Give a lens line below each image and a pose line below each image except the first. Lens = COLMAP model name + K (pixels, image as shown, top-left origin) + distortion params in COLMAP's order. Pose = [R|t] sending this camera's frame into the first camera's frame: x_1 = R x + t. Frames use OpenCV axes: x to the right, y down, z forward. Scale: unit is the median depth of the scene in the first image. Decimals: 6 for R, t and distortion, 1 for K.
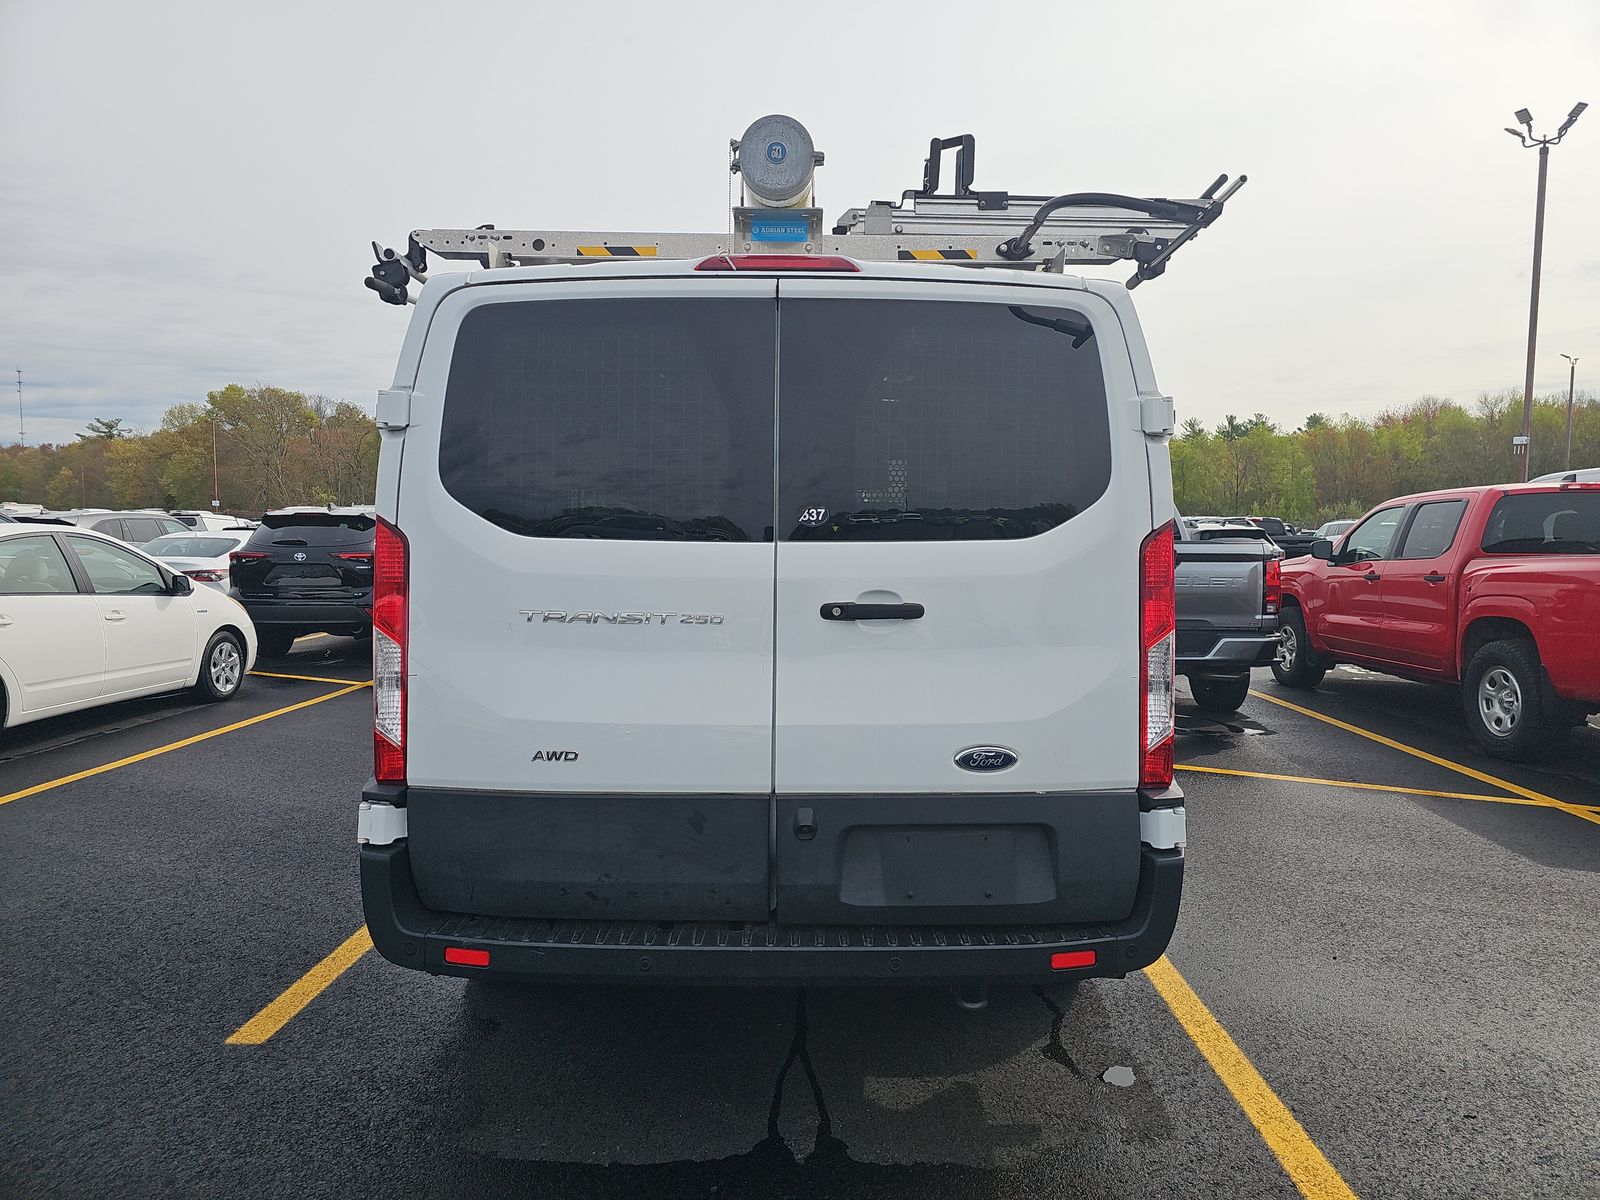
lens RADIAL K [[1069.1, 0, 793.5], [0, 1069.1, 595.7], [0, 0, 1]] dist [0.043494, -0.004624]
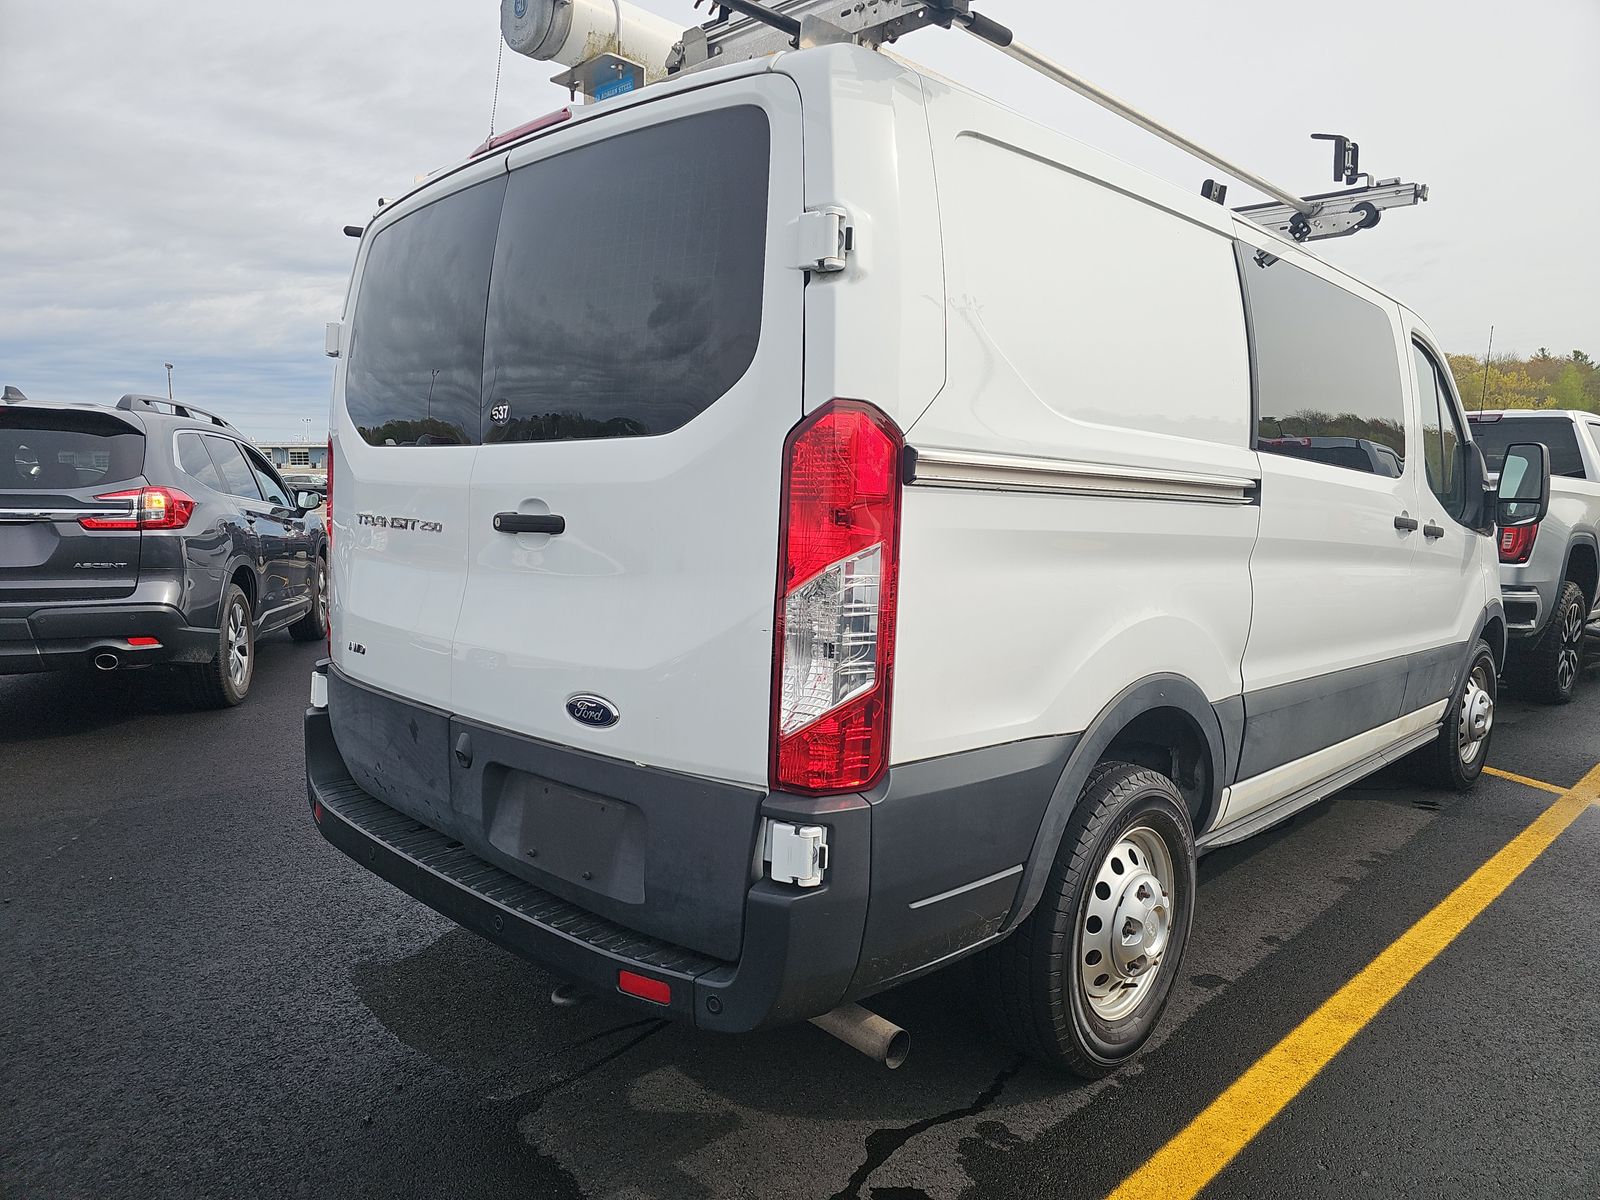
lens RADIAL K [[1069.1, 0, 792.2], [0, 1069.1, 606.1], [0, 0, 1]] dist [0.043494, -0.004624]
pose [[0.706417, 0.081020, -0.703144, 0.825859], [-0.043596, 0.996521, 0.071025, 0.010160], [0.706452, -0.019519, 0.707491, 0.525473]]
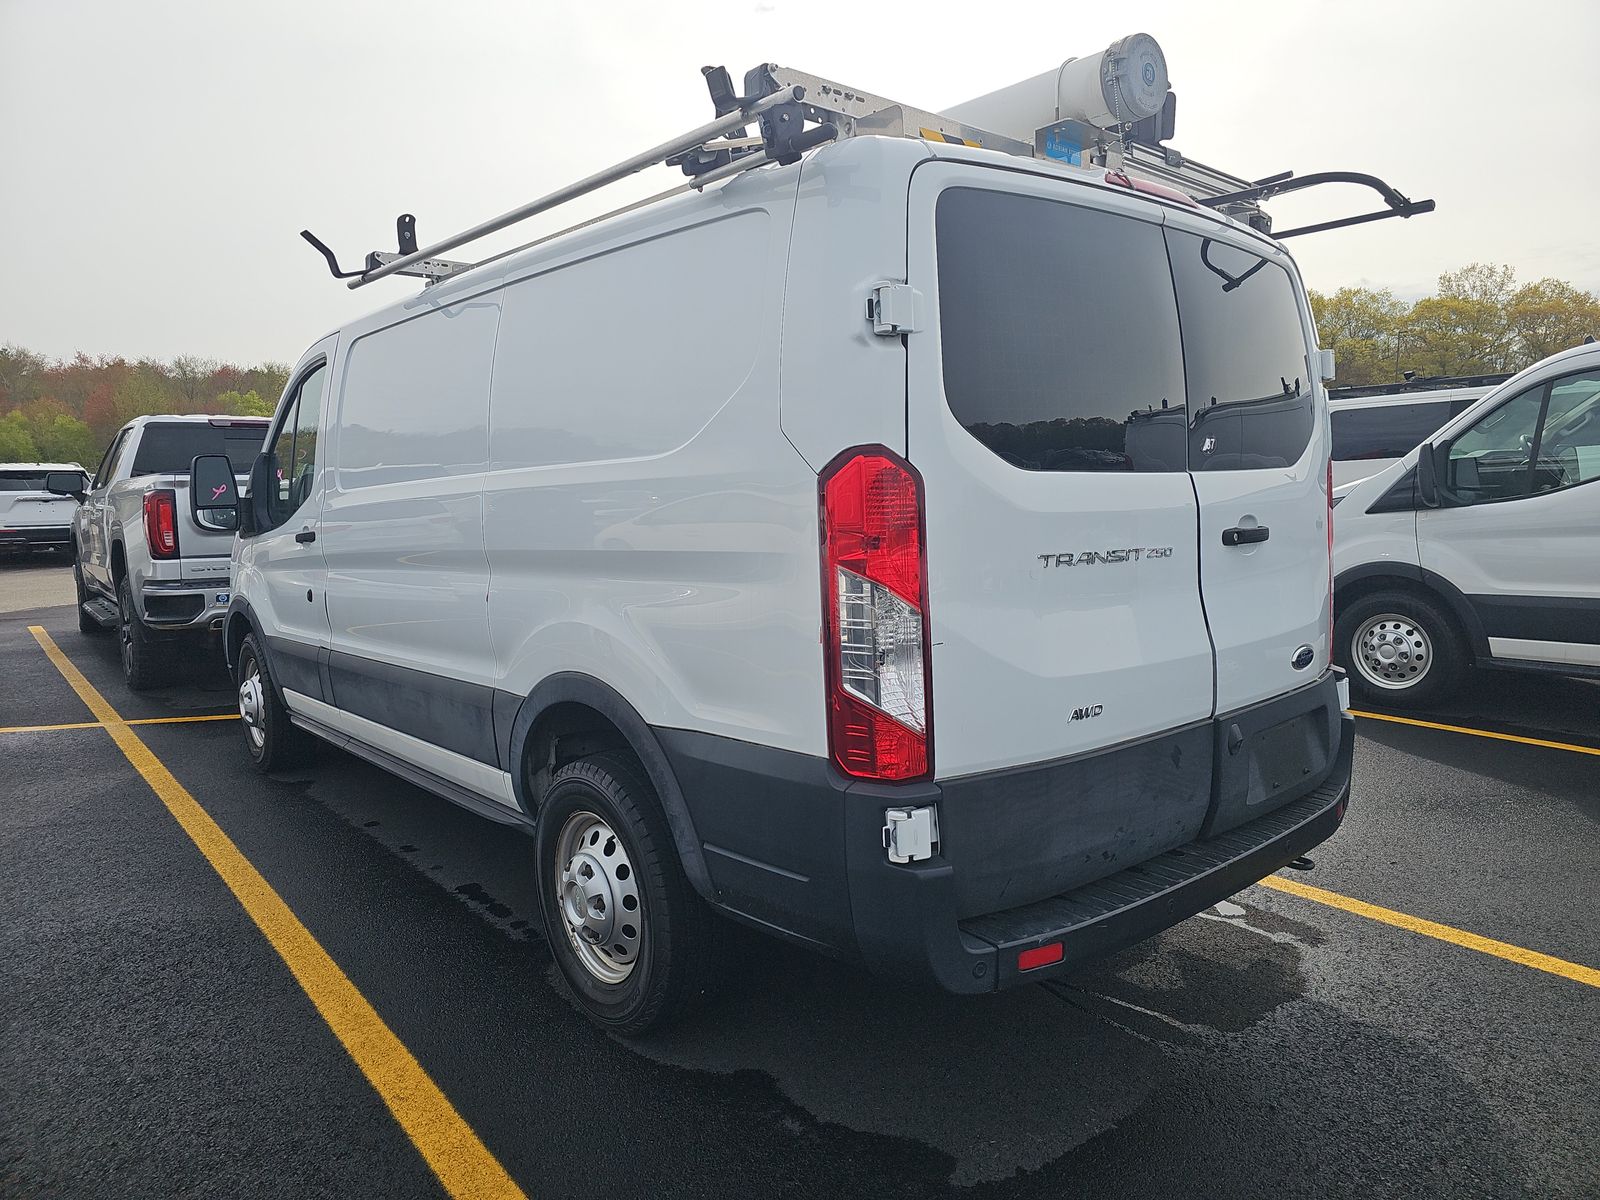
lens RADIAL K [[1069.1, 0, 800.7], [0, 1069.1, 596.3], [0, 0, 1]] dist [0.043494, -0.004624]
pose [[0.753633, -0.086694, 0.651553, -0.959562], [0.052175, 0.996026, 0.072180, -0.025824], [-0.655221, -0.020402, 0.755162, 0.463292]]
